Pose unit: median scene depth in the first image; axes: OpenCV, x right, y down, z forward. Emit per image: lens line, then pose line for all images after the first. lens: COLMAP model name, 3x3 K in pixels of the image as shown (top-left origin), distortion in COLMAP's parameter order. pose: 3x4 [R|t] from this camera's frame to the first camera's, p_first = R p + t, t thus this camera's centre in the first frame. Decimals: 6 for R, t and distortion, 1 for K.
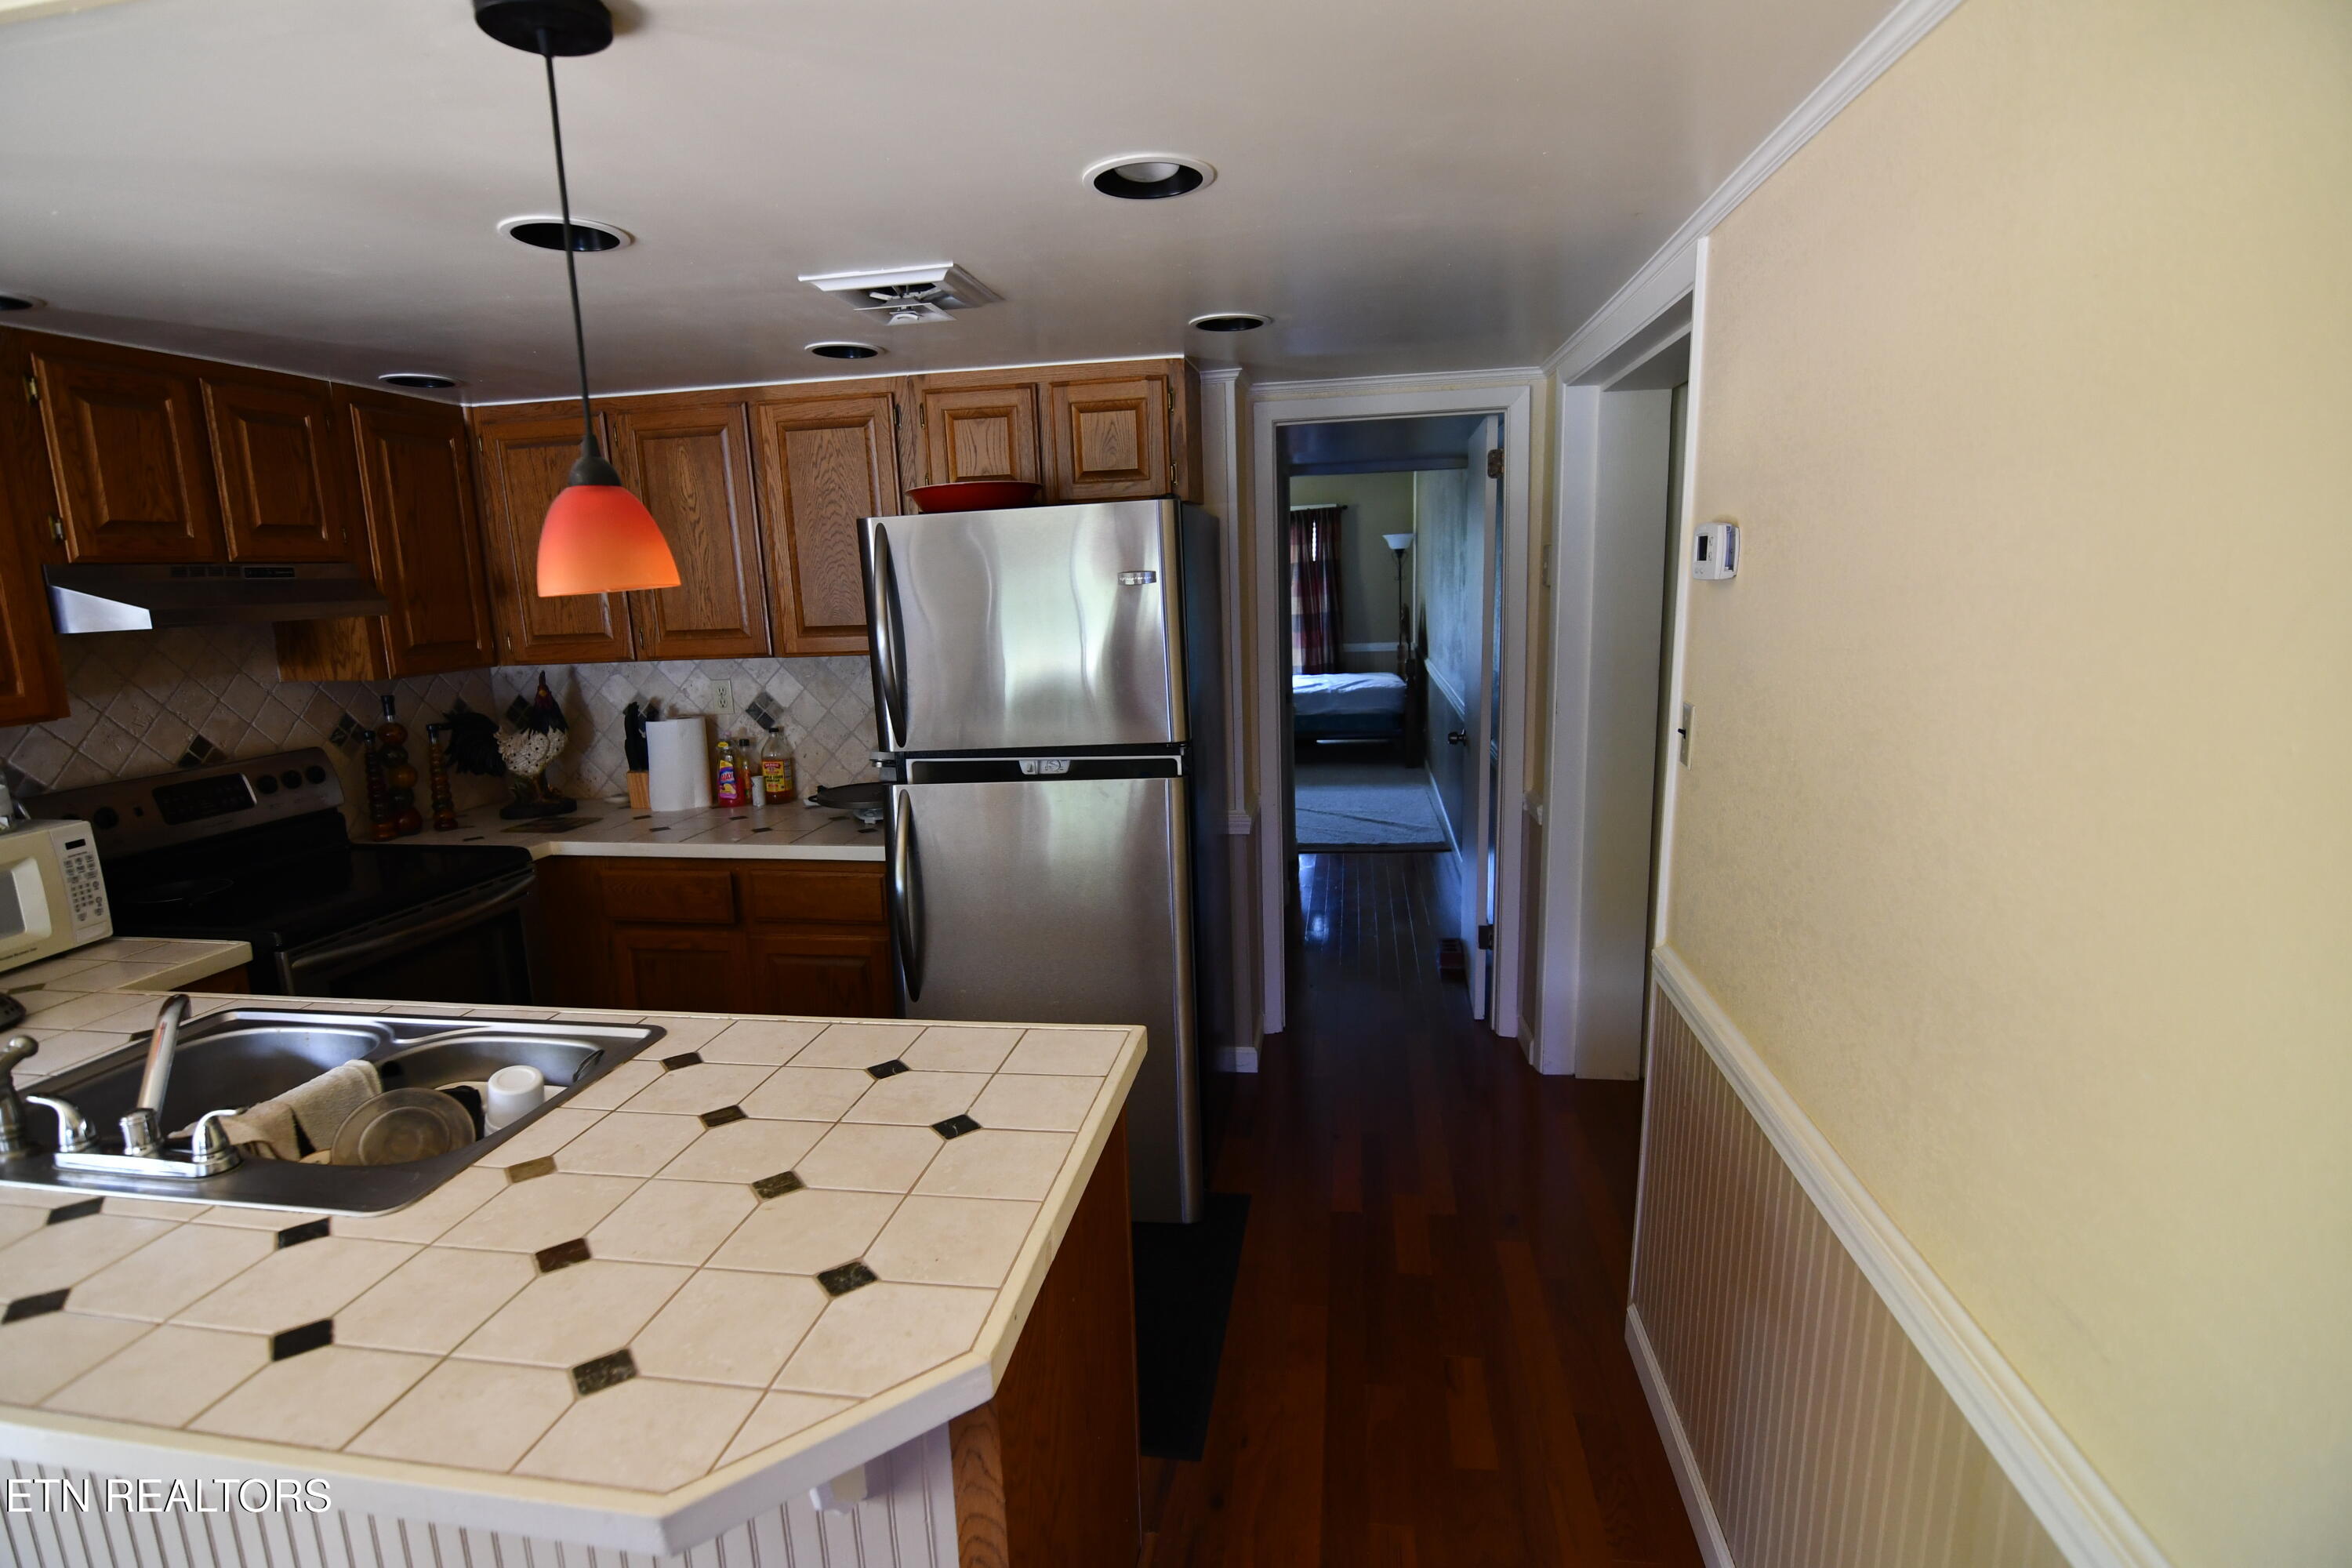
lens RADIAL K [[1152.7, 0, 1170.7], [0, 1152.7, 773.6], [0, 0, 1]] dist [-0.005966, -0.009600]
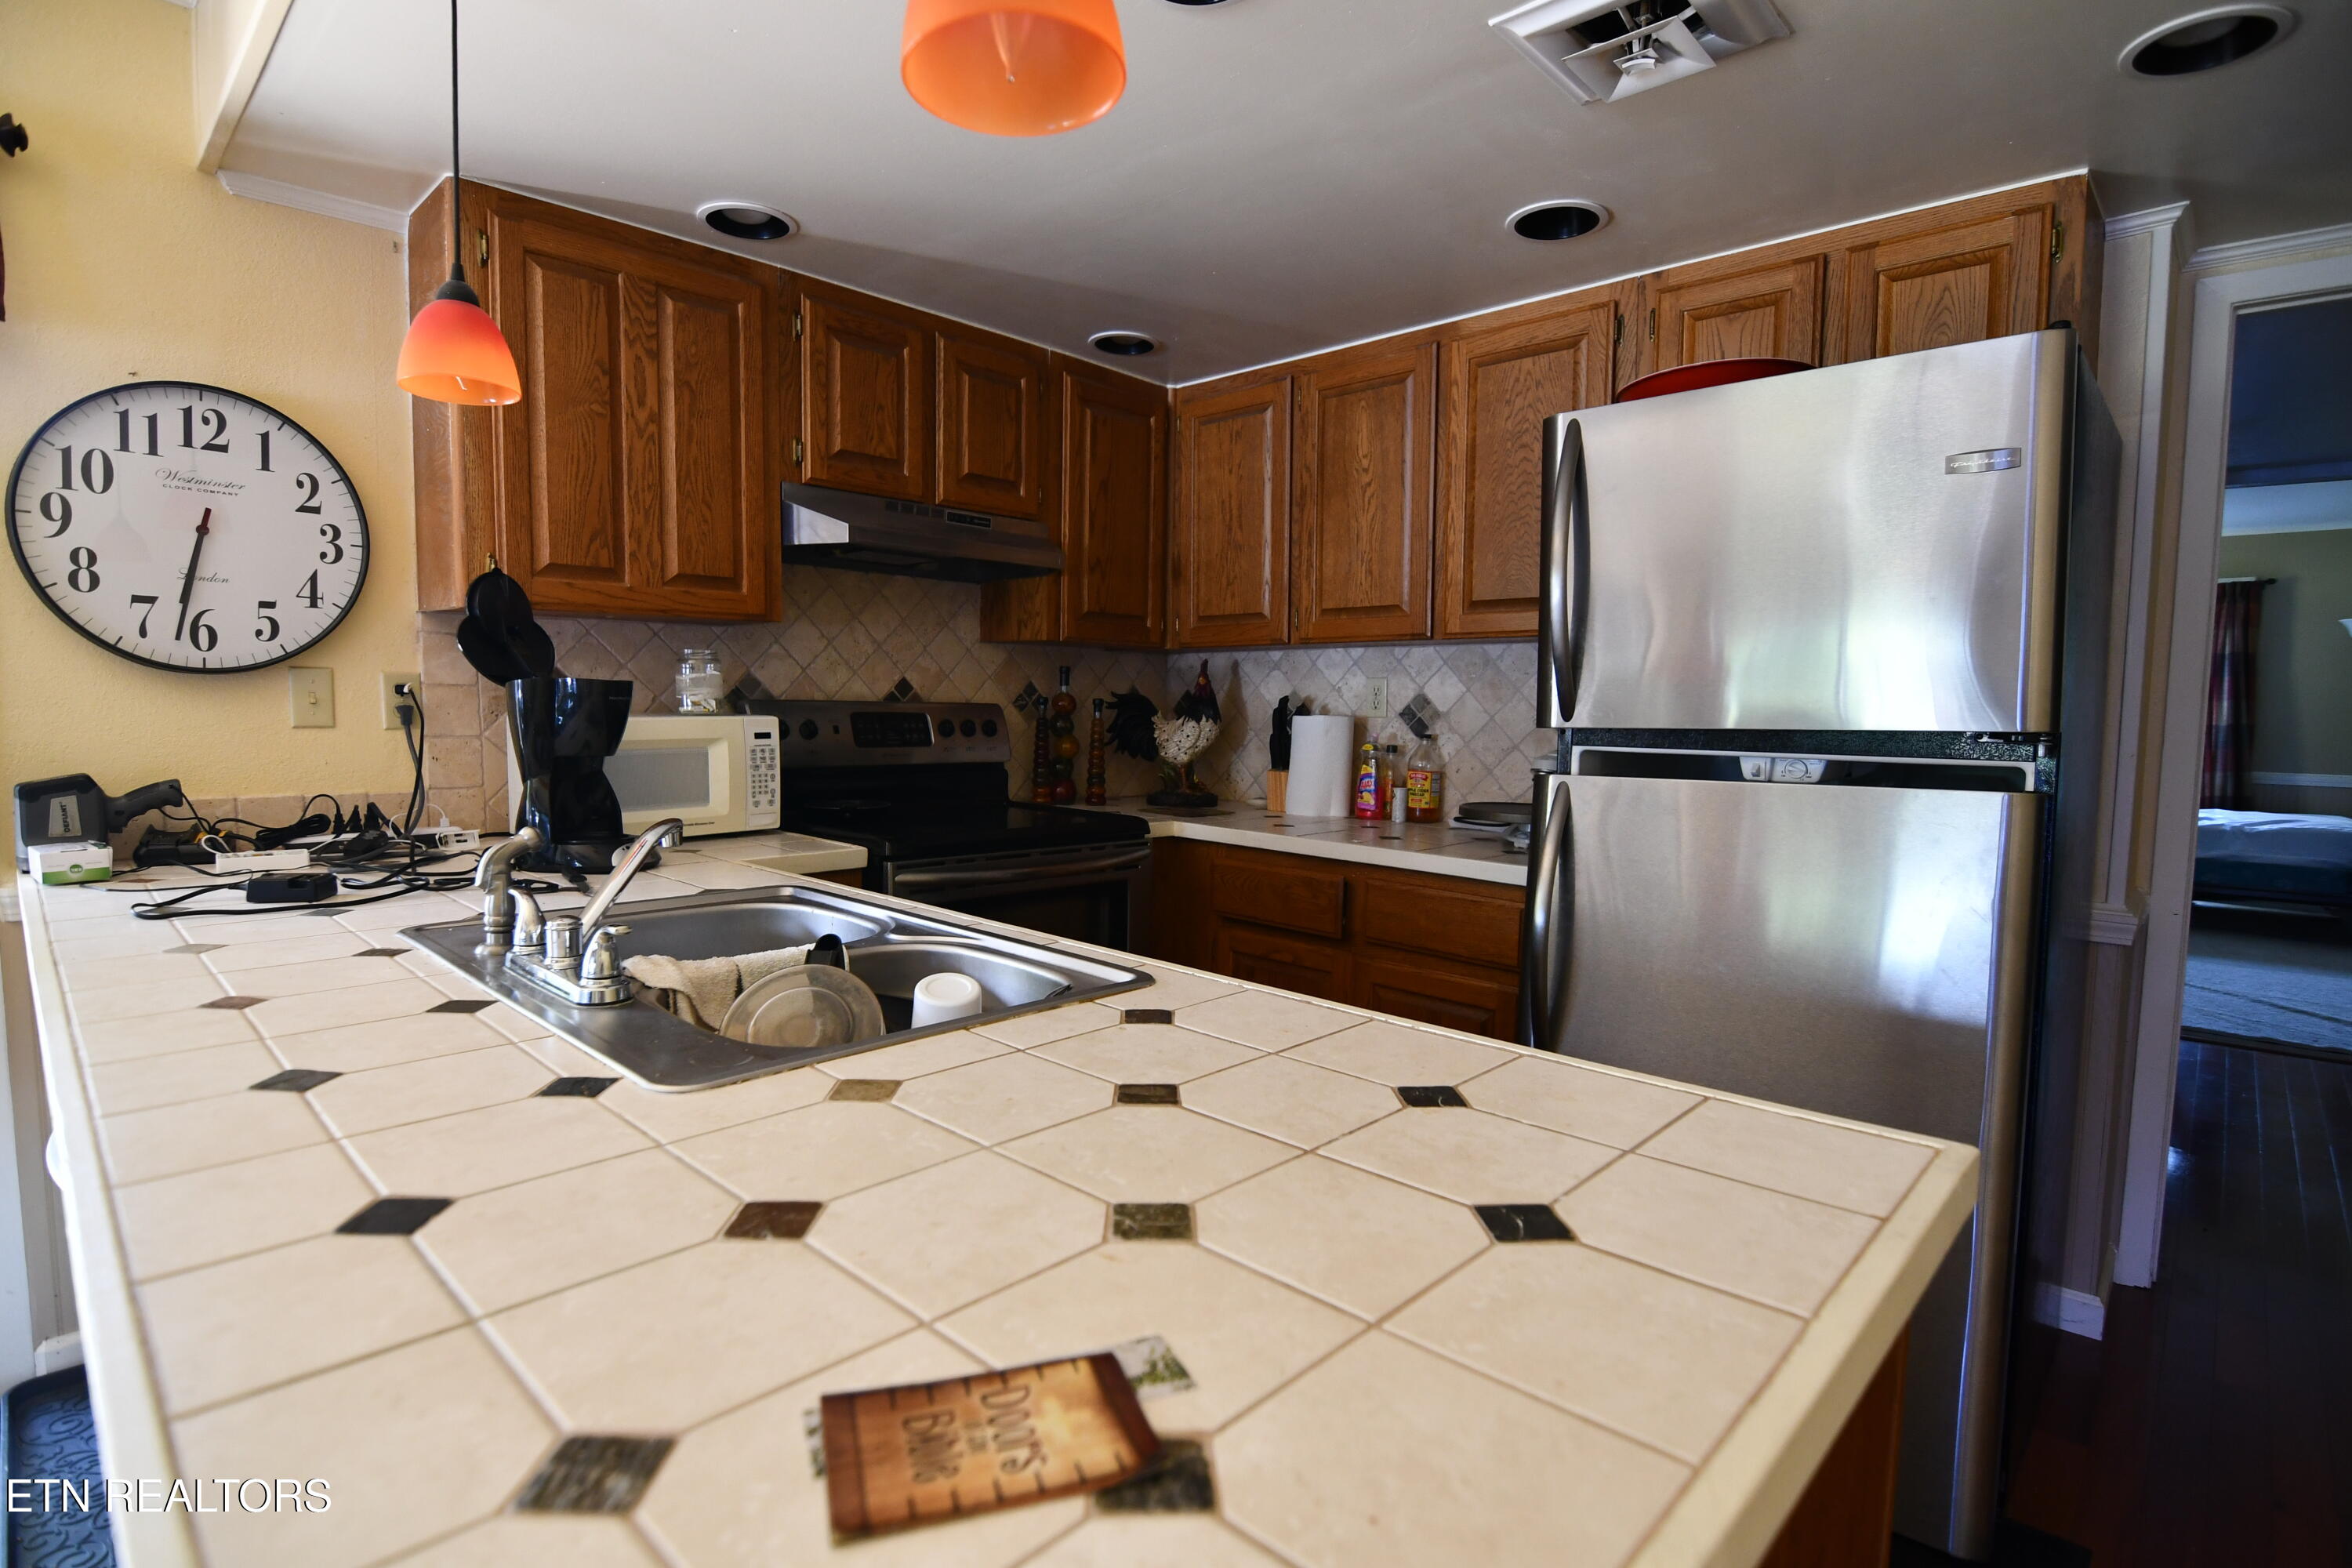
lens RADIAL K [[1152.7, 0, 1173.7], [0, 1152.7, 787.3], [0, 0, 1]] dist [-0.005966, -0.009600]
pose [[0.826462, 0.090887, -0.555608, -0.026383], [-0.140767, 0.988897, -0.047623, 0.079433], [0.545111, 0.117570, 0.830079, 0.233154]]
